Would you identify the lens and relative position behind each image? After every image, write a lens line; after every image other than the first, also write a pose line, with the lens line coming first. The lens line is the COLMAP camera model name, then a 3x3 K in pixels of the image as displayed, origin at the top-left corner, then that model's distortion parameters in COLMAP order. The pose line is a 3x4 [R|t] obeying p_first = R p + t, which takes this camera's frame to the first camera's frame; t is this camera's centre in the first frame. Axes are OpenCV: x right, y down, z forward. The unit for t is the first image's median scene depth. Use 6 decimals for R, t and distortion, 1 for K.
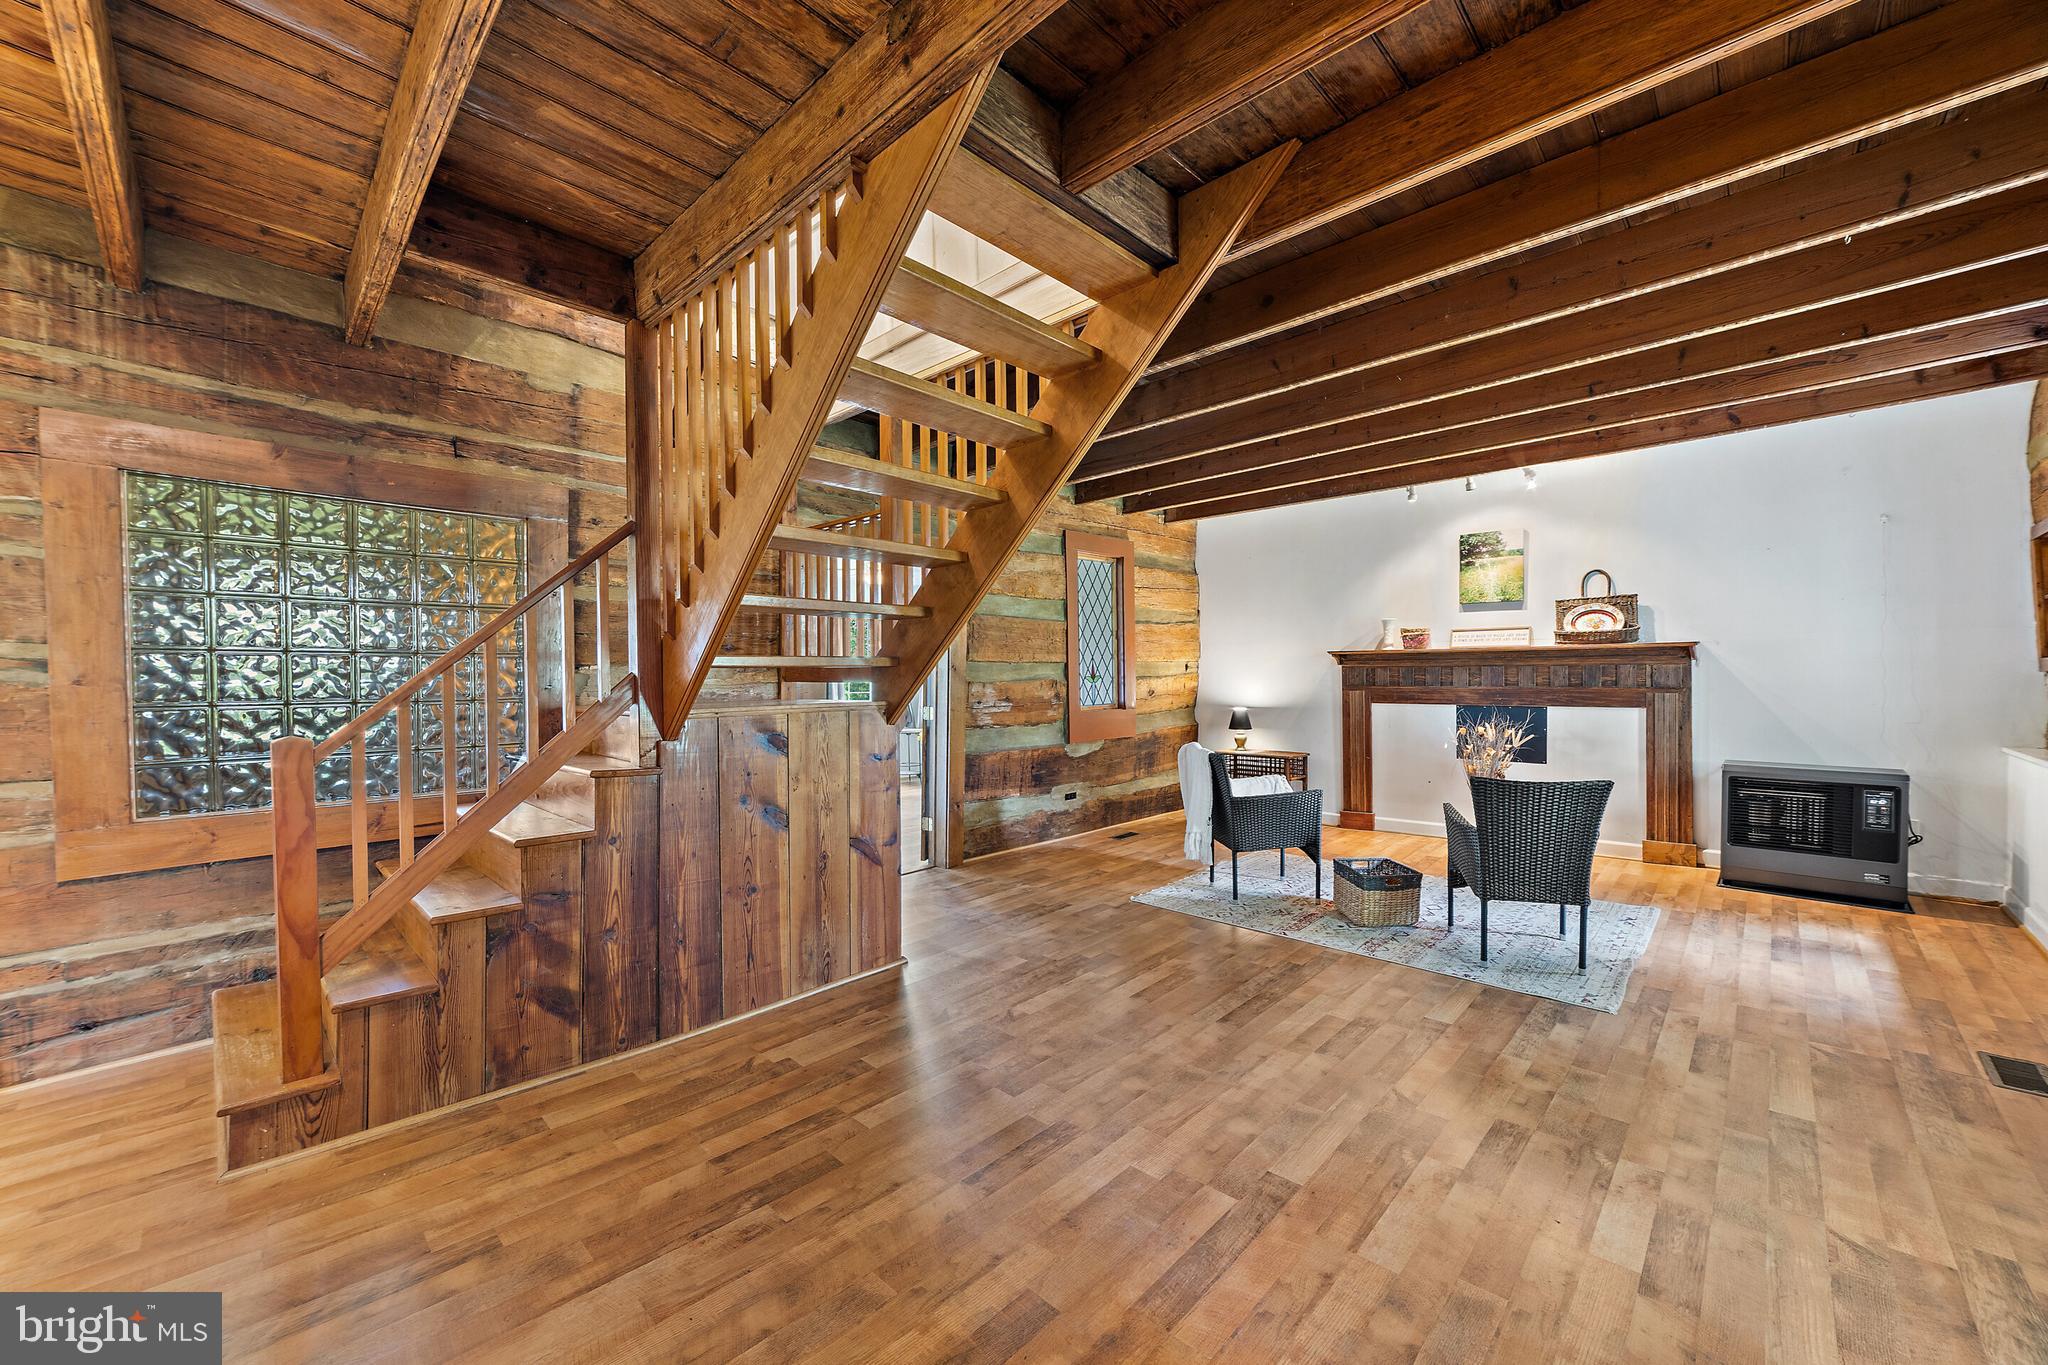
lens RADIAL K [[797.7, 0, 1028.3], [0, 797.7, 679.7], [0, 0, 1]] dist [-0.000691, 0.003212]
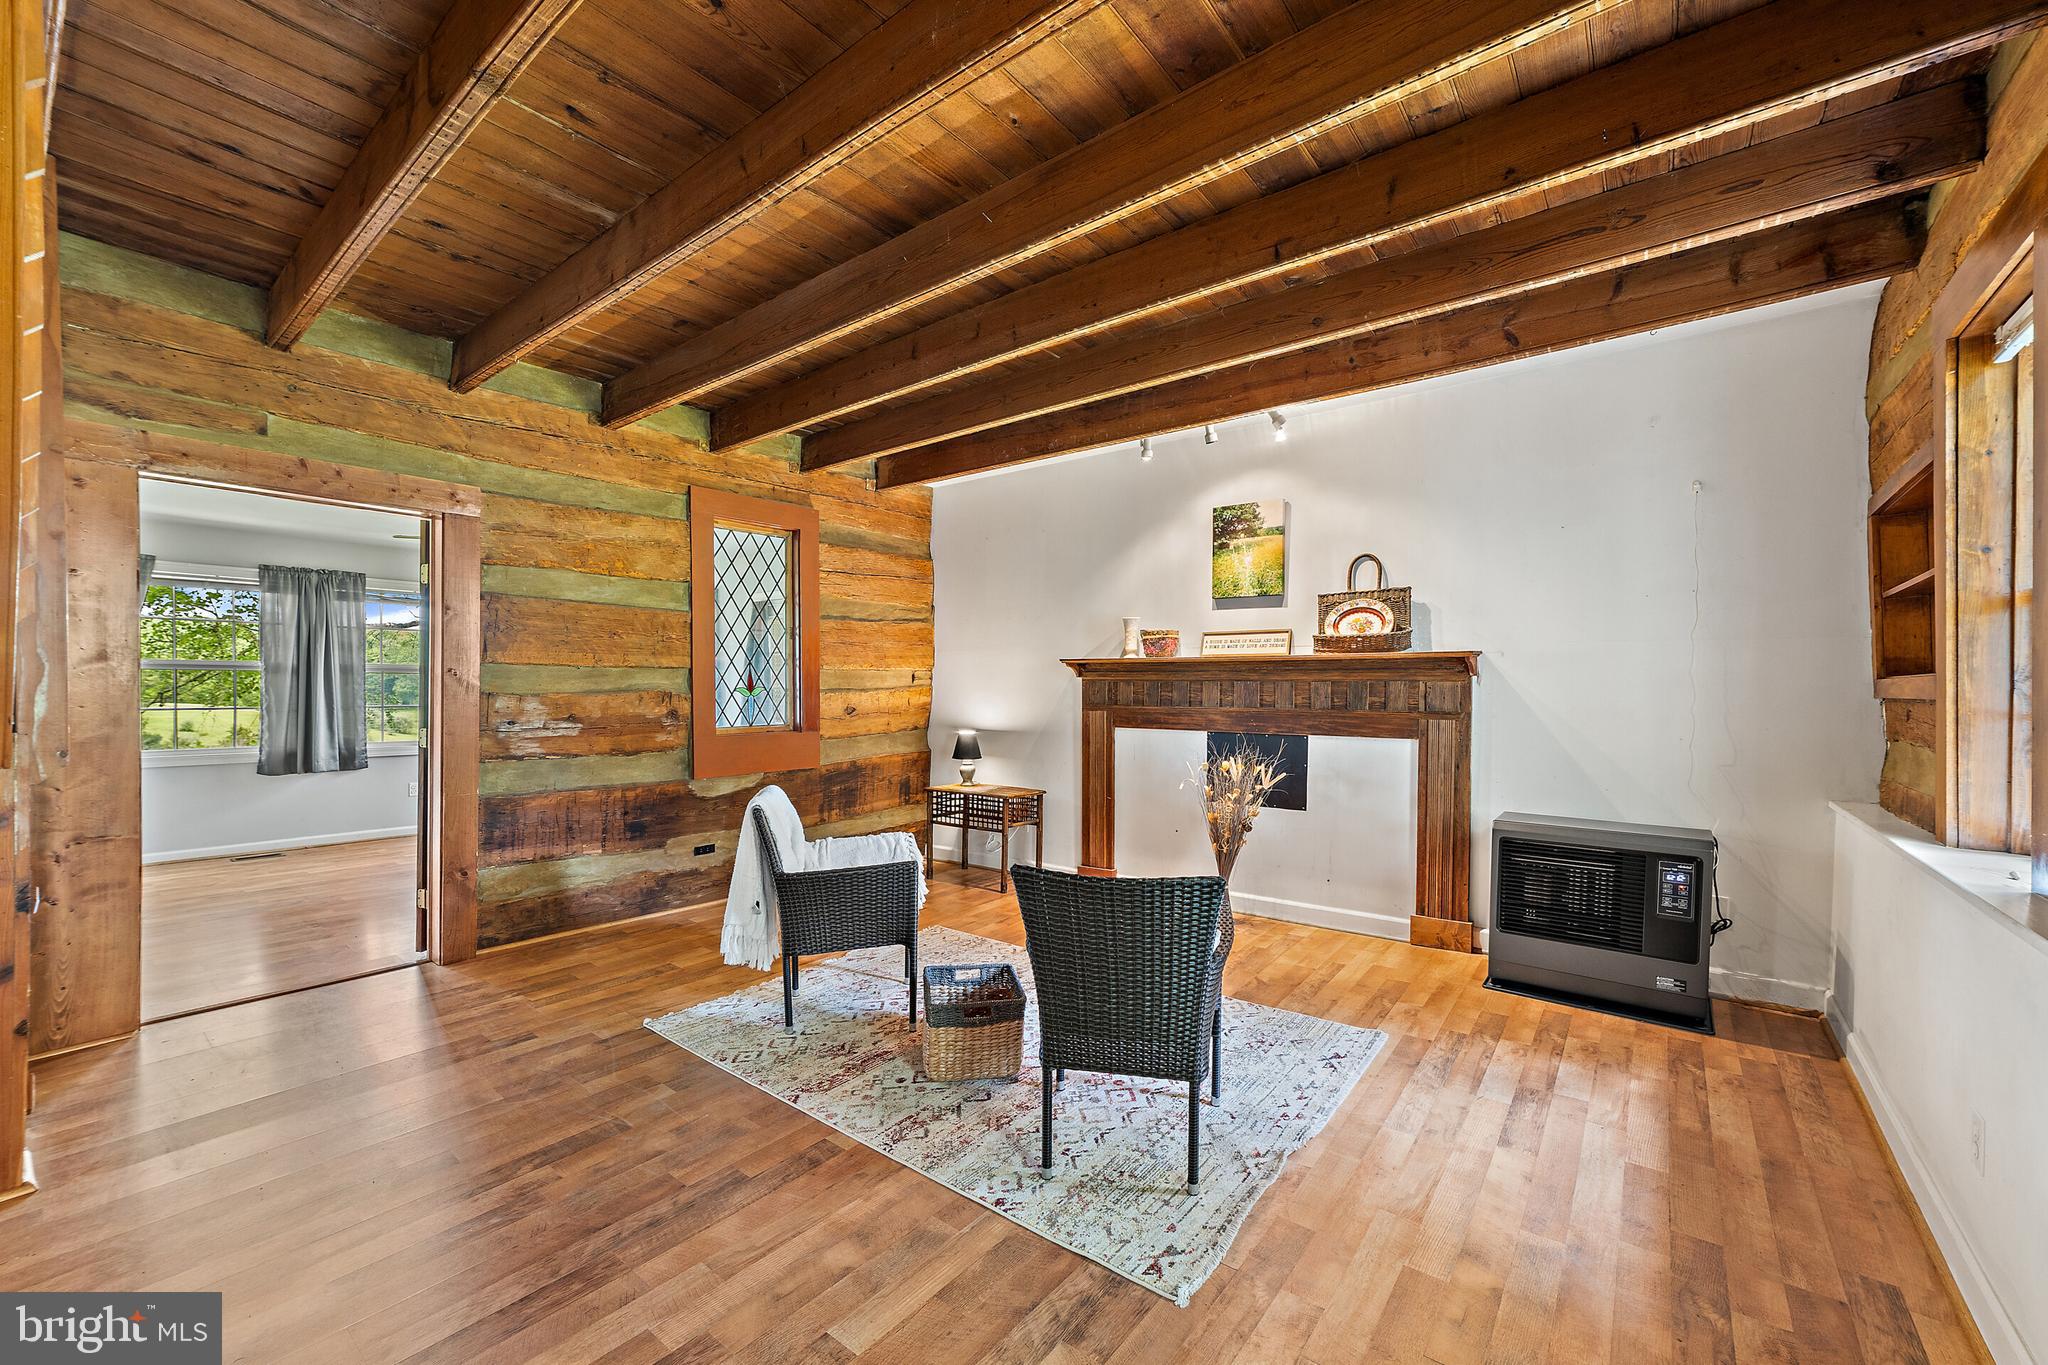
lens RADIAL K [[820.5, 0, 1025.8], [0, 820.5, 703.0], [0, 0, 1]] dist [-0.015145, 0.001918]
pose [[0.995895, 0.012433, 0.089662, 0.327817], [-0.013384, 0.999860, 0.010011, -0.001152], [-0.089525, -0.011170, 0.995922, 0.261228]]
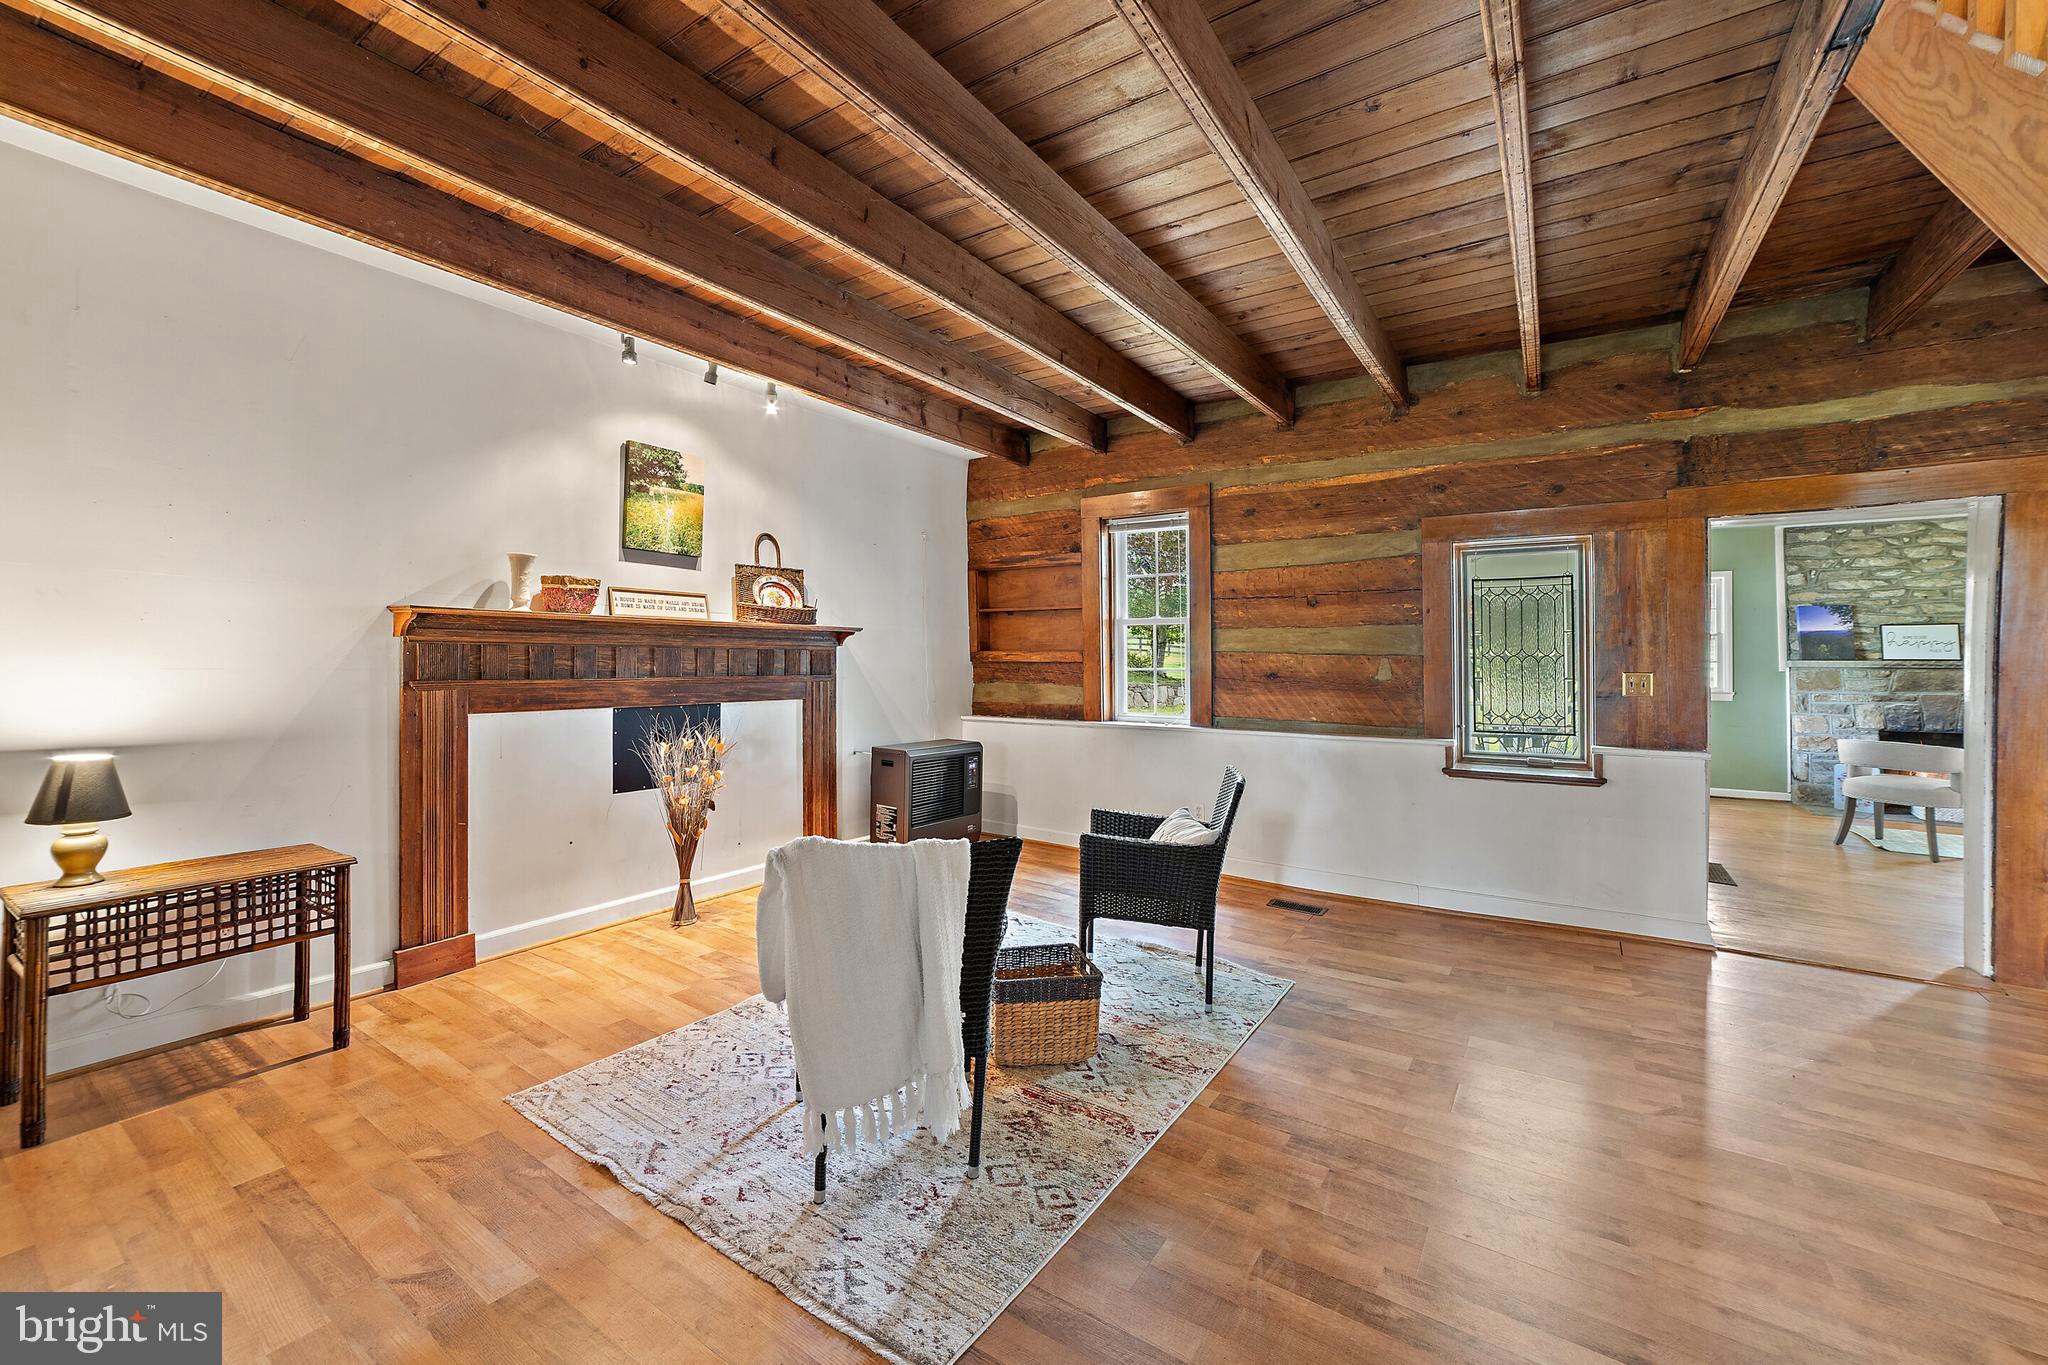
lens RADIAL K [[820.5, 0, 1028.0], [0, 820.5, 650.9], [0, 0, 1]] dist [-0.015145, 0.001918]
pose [[-0.158267, 0.015264, 0.987278, -0.166286], [0.001014, 0.999882, -0.015297, -0.003358], [-0.987396, -0.001420, -0.158264, 0.874489]]
